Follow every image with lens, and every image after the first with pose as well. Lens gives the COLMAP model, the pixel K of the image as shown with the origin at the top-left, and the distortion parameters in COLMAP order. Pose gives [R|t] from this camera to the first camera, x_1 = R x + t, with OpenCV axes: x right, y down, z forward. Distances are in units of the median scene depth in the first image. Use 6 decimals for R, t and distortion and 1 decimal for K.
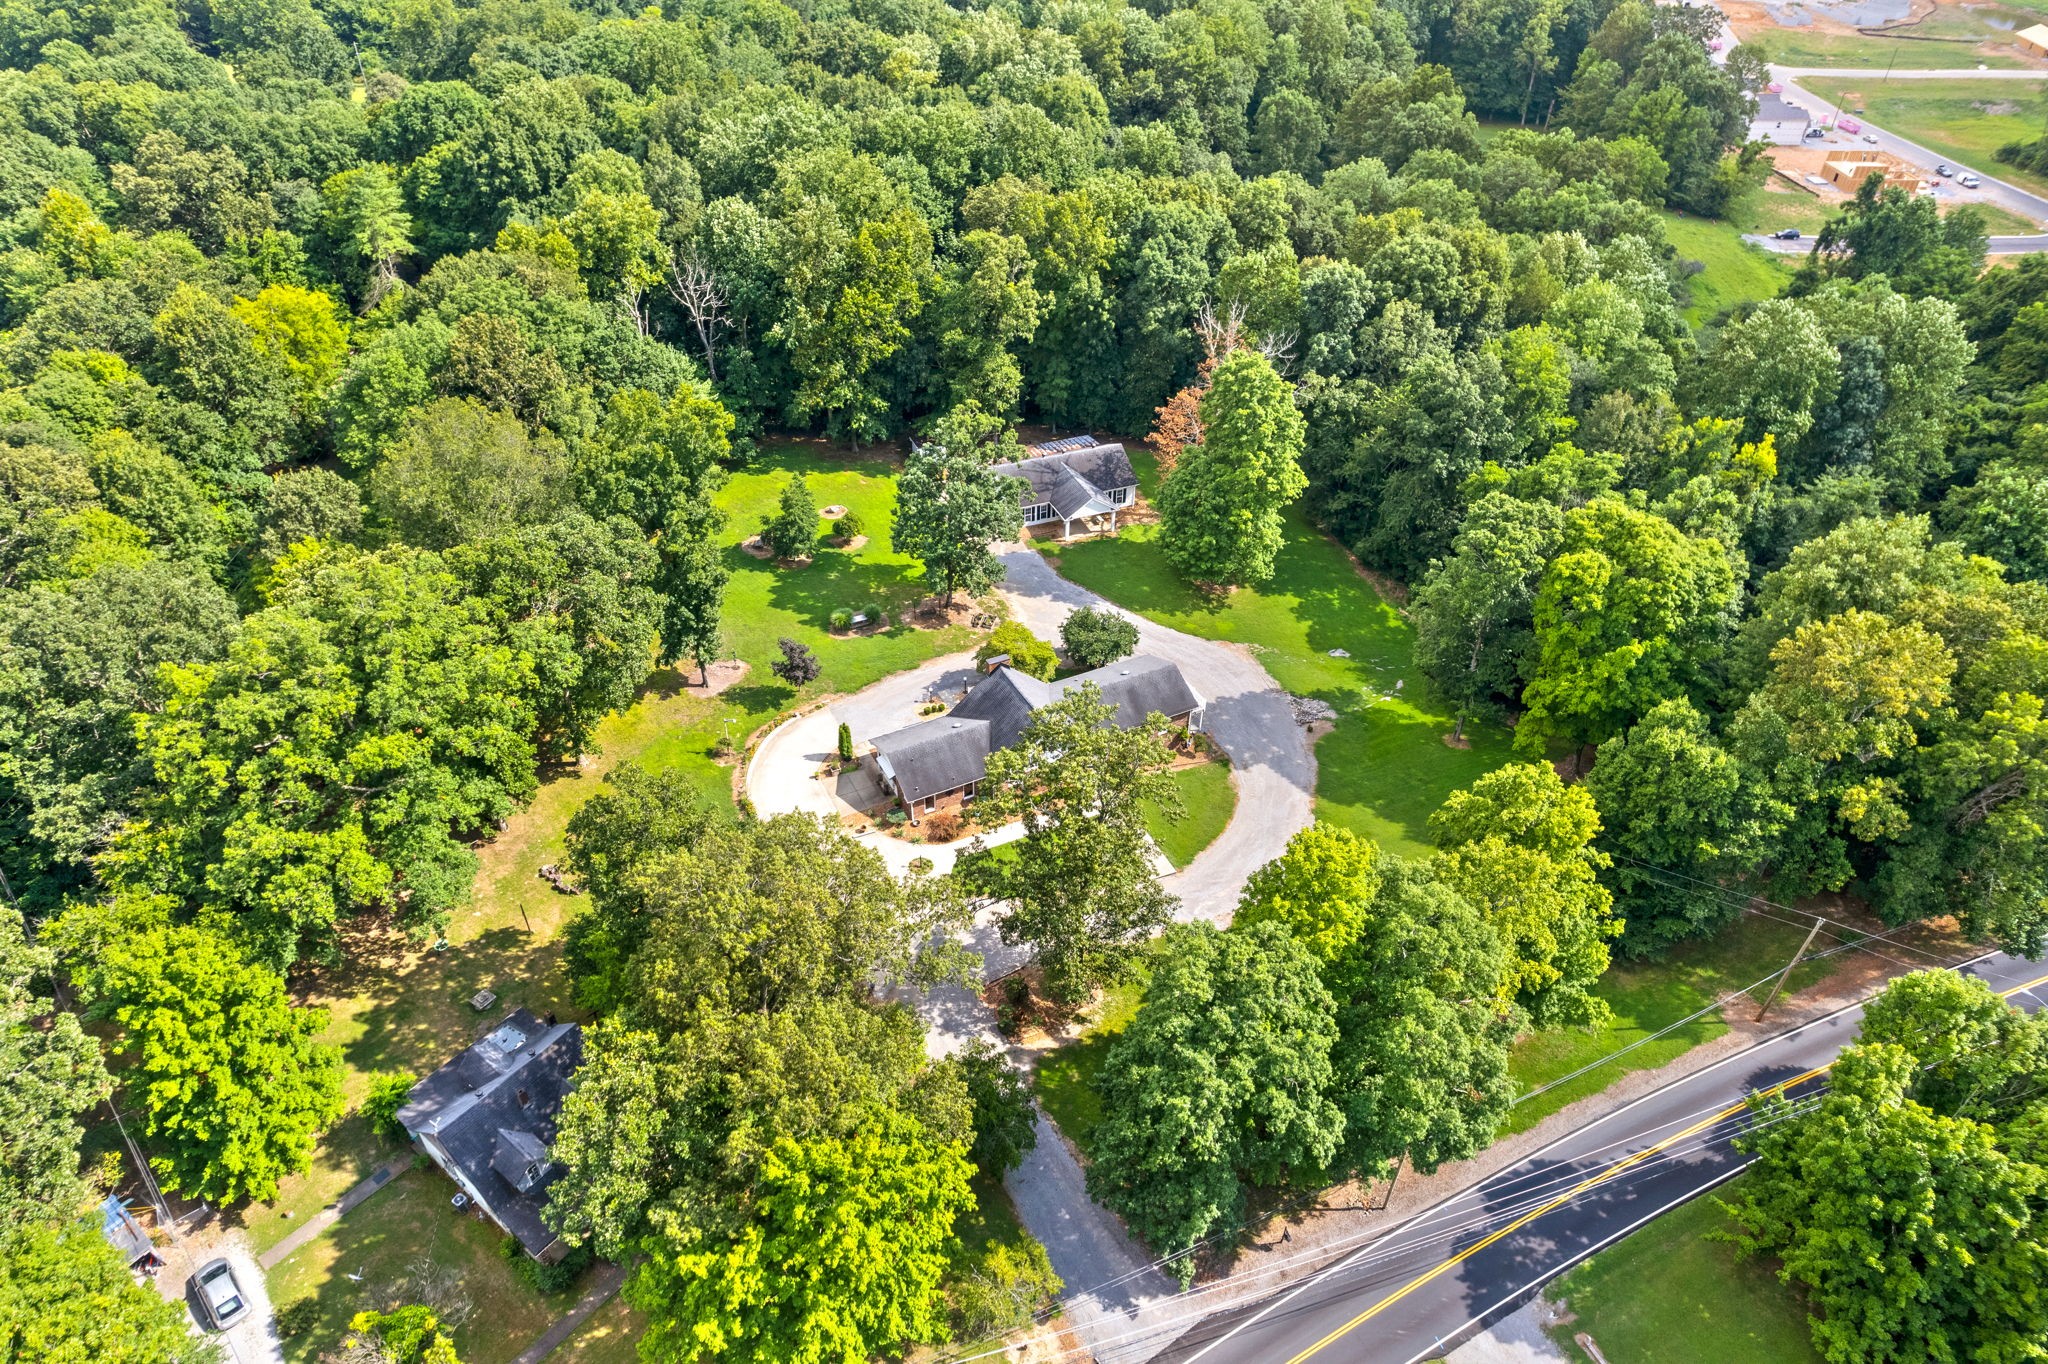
lens RADIAL K [[1163.6, 0, 1024.0], [0, 1163.6, 682.0], [0, 0, 1]] dist [-0.079290, 0.066985]
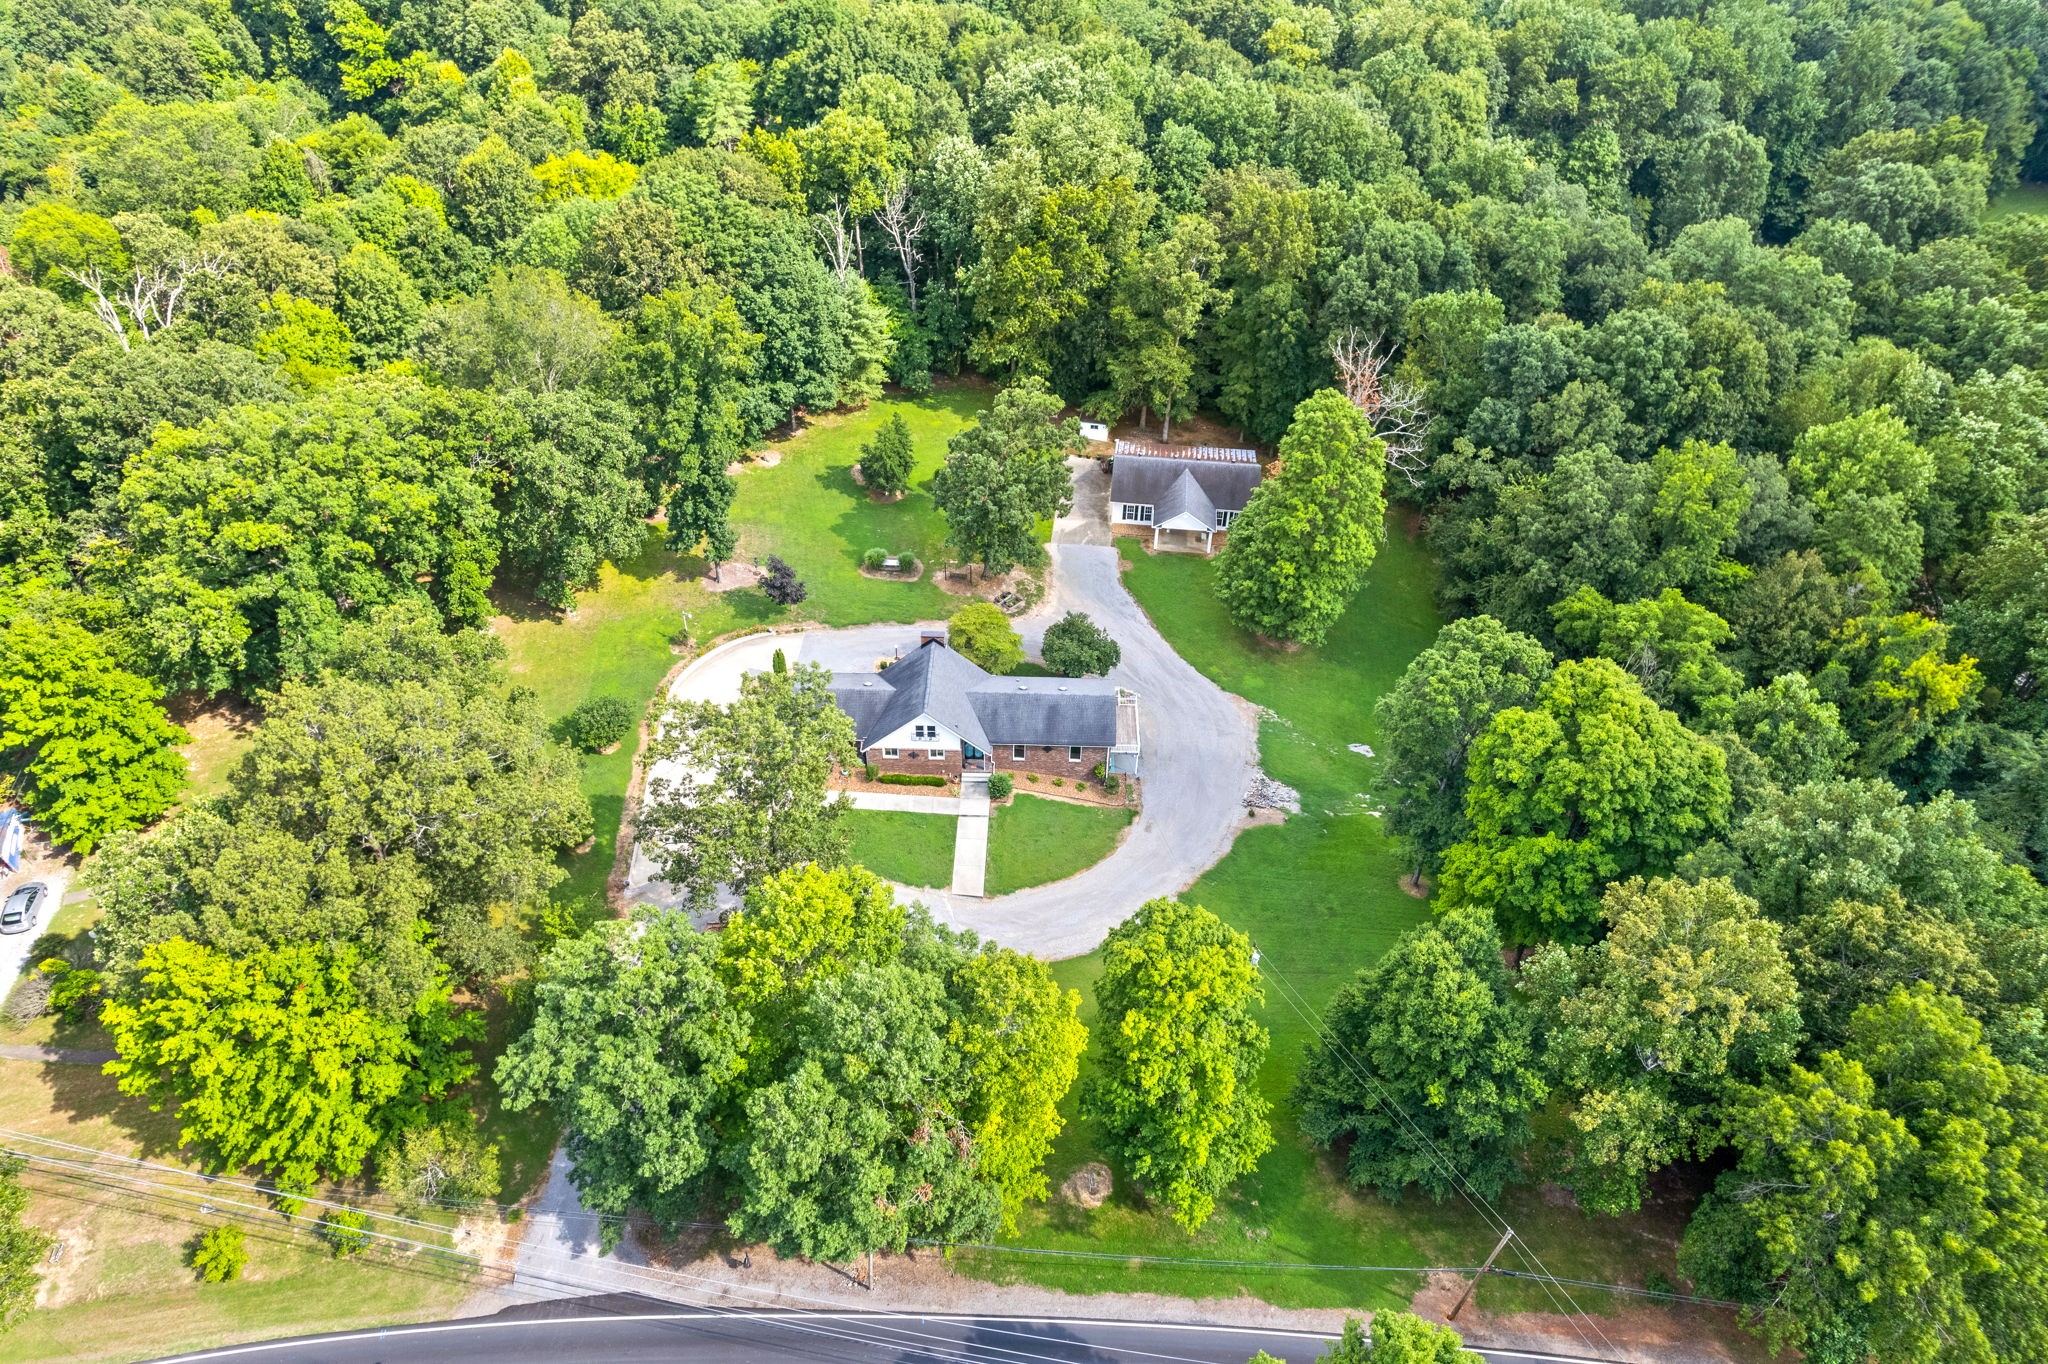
lens RADIAL K [[1163.6, 0, 1024.0], [0, 1163.6, 682.0], [0, 0, 1]] dist [-0.079290, 0.066985]
pose [[0.897842, 0.305773, -0.316832, 0.286186], [-0.296856, 0.951786, 0.077328, -0.061439], [0.325201, 0.024625, 0.945324, 0.070786]]
